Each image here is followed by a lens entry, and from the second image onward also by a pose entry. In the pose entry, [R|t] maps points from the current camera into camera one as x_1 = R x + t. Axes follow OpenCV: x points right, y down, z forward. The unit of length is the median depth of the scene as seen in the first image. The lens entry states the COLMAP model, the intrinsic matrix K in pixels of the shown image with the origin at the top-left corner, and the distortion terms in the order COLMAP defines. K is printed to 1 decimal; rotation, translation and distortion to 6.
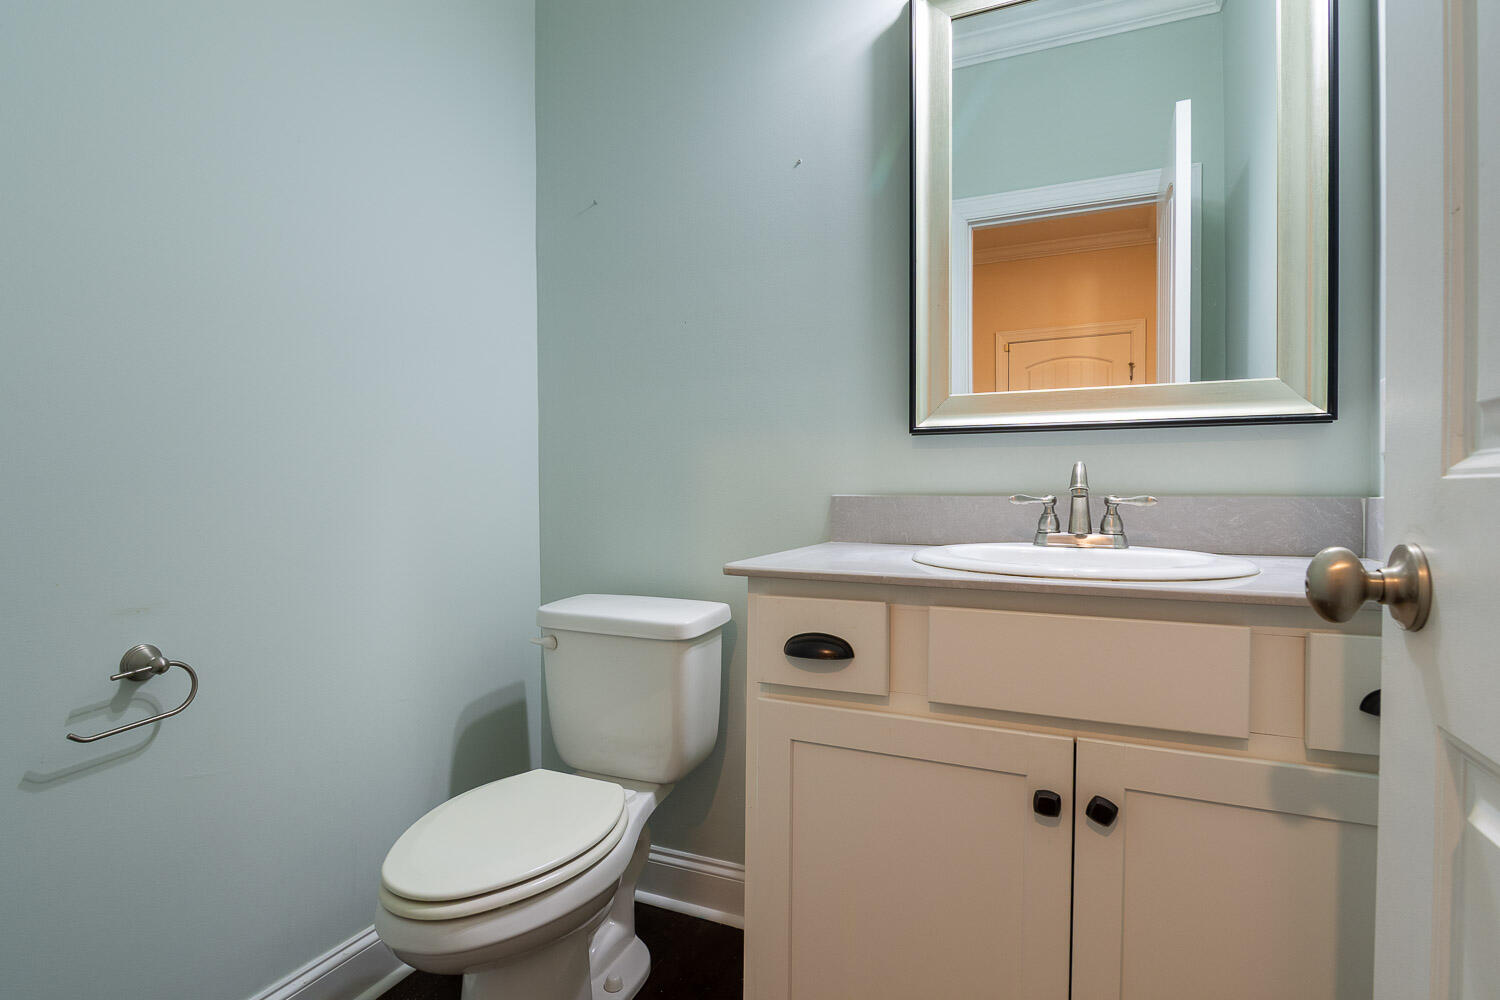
lens RADIAL K [[747.9, 0, 768.7], [0, 747.9, 507.3], [0, 0, 1]] dist [-0.001625, -0.000303]
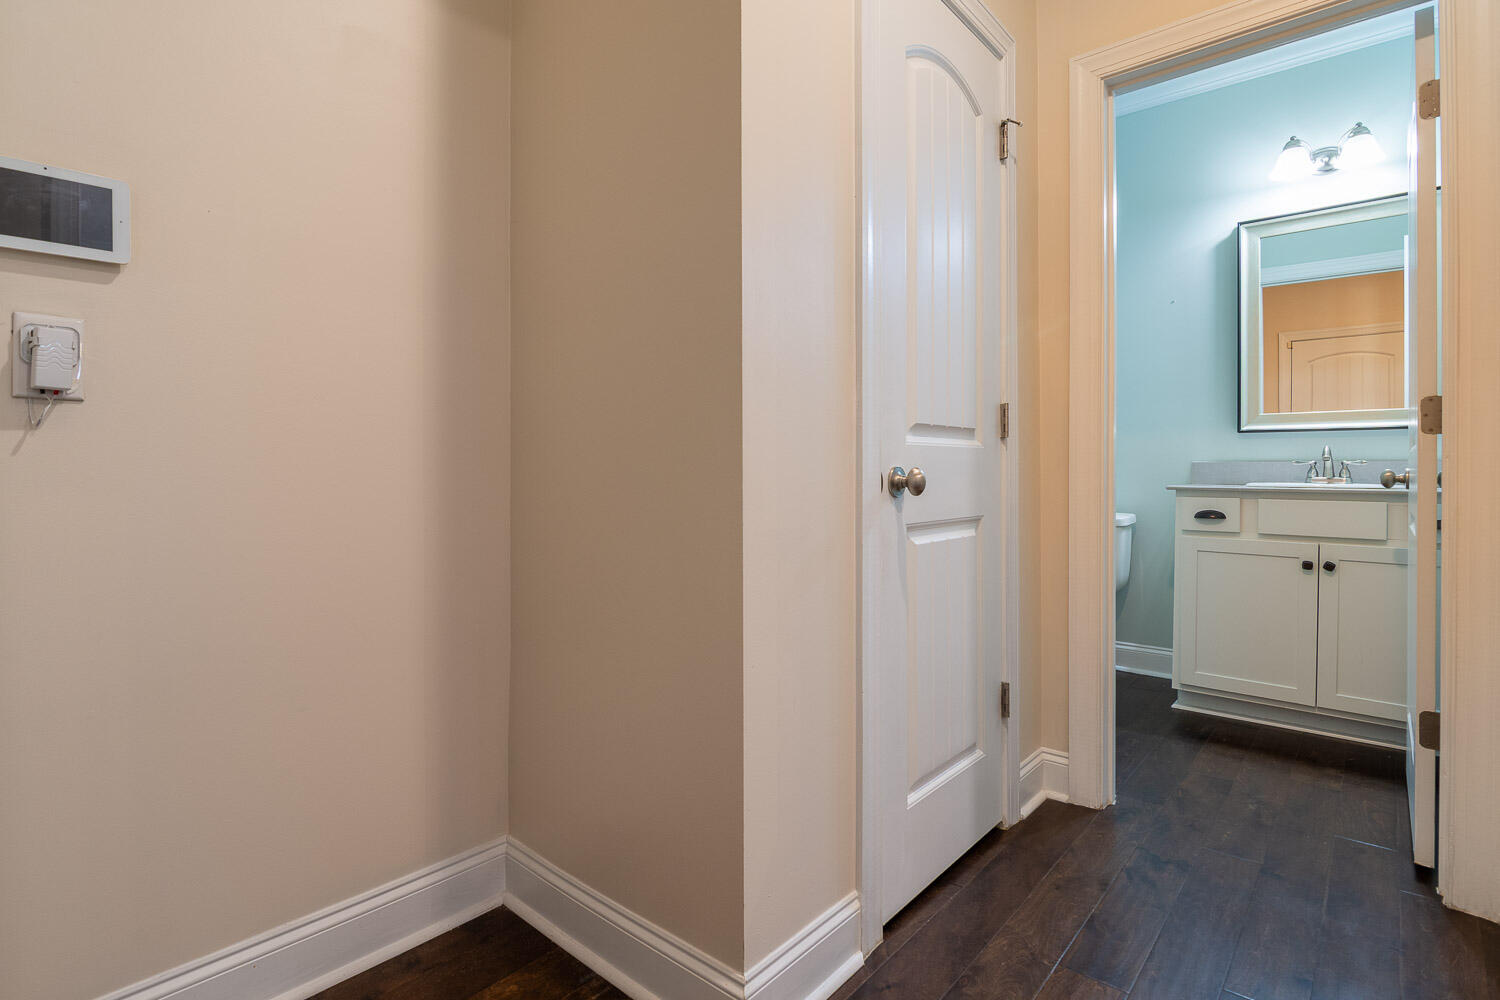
lens RADIAL K [[741.9, 0, 747.0], [0, 741.9, 478.2], [0, 0, 1]] dist [0.002396, 0.000457]
pose [[0.948683, 0.002042, -0.316221, -0.561289], [-0.004068, 0.999975, -0.005747, 0.059439], [0.316201, 0.006738, 0.948668, -1.745642]]
